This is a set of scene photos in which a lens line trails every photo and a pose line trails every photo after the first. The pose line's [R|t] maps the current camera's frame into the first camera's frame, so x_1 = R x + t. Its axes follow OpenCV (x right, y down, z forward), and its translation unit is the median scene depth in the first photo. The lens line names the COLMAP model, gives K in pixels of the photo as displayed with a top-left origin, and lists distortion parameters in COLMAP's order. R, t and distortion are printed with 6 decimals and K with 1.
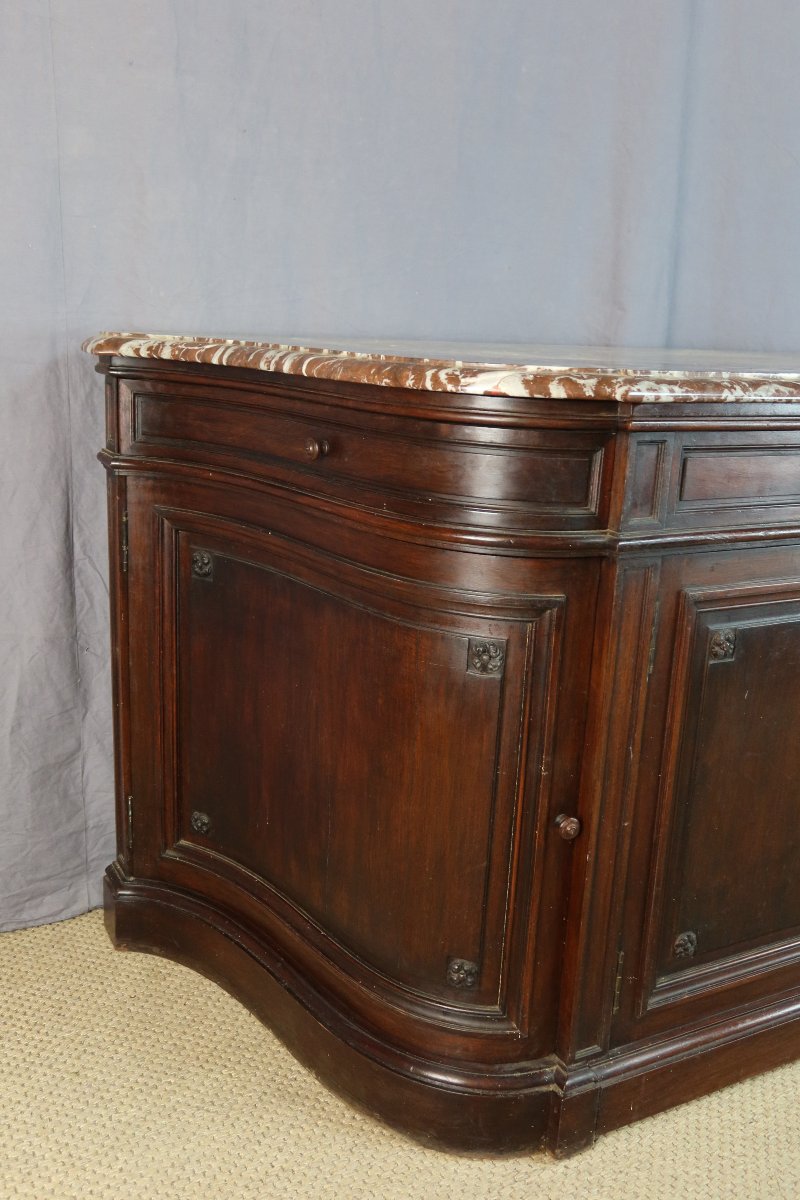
lens RADIAL K [[1090.0, 0, 400.0], [0, 1090.0, 600.0], [0, 0, 1]] dist [-0.000489, -0.012726]
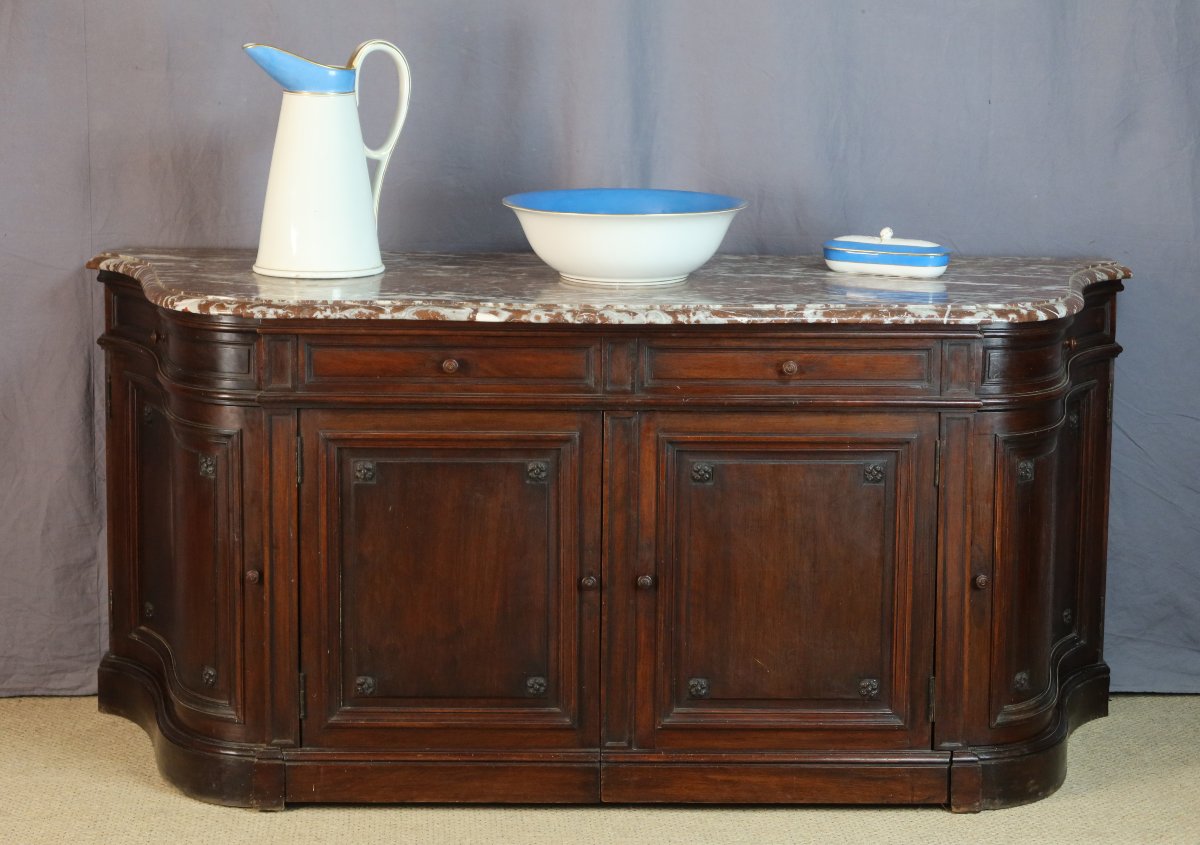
lens RADIAL K [[3044.0, 0, 599.1], [0, 3044.0, 391.5], [0, 0, 1]] dist [0.015971, -0.499456]
pose [[0.895976, 0.042354, -0.442078, 1.975371], [-0.088877, 0.992405, -0.085051, 0.209815], [0.435118, 0.115494, 0.892935, -2.150387]]
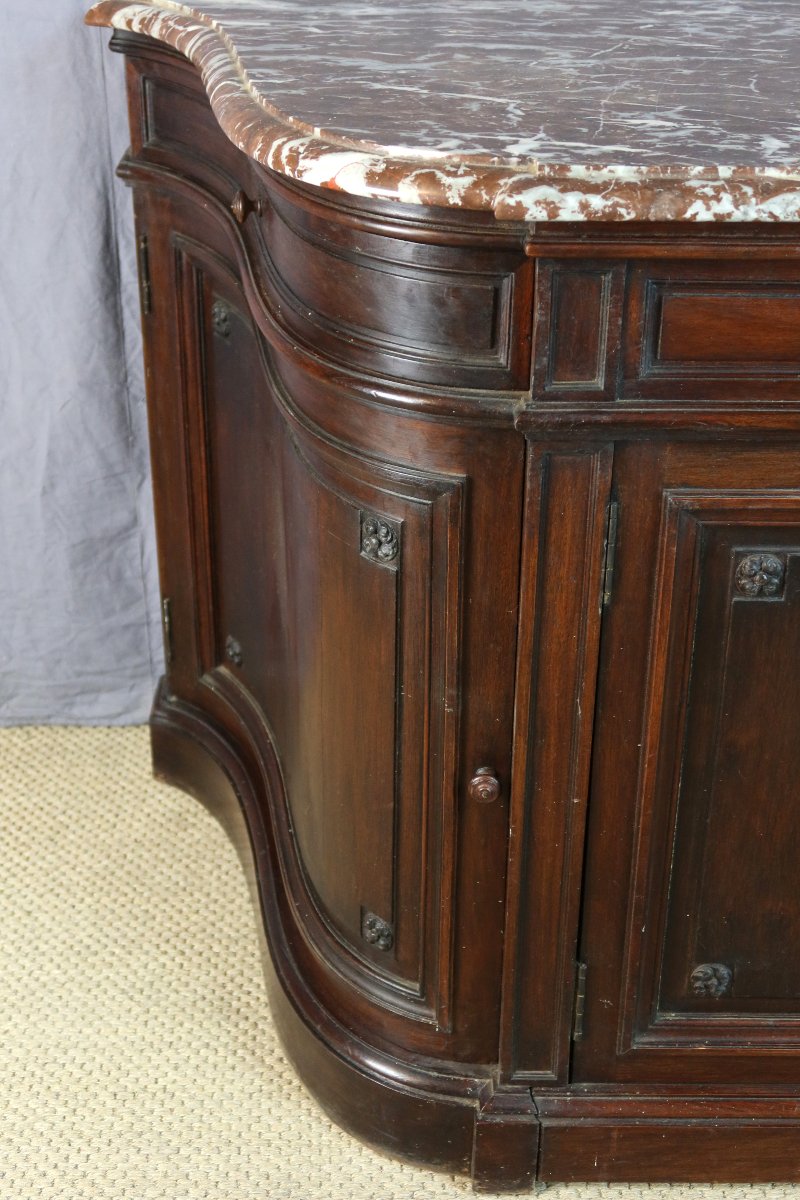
lens RADIAL K [[1712.5, 0, 400.0], [0, 1712.5, 600.0], [0, 0, 1]] dist [-0.010073, 0.031248]
pose [[0.886340, 0.191452, -0.421602, 0.426003], [-0.089248, 0.964081, 0.250167, -0.142681], [0.454353, -0.184105, 0.871590, 0.013262]]
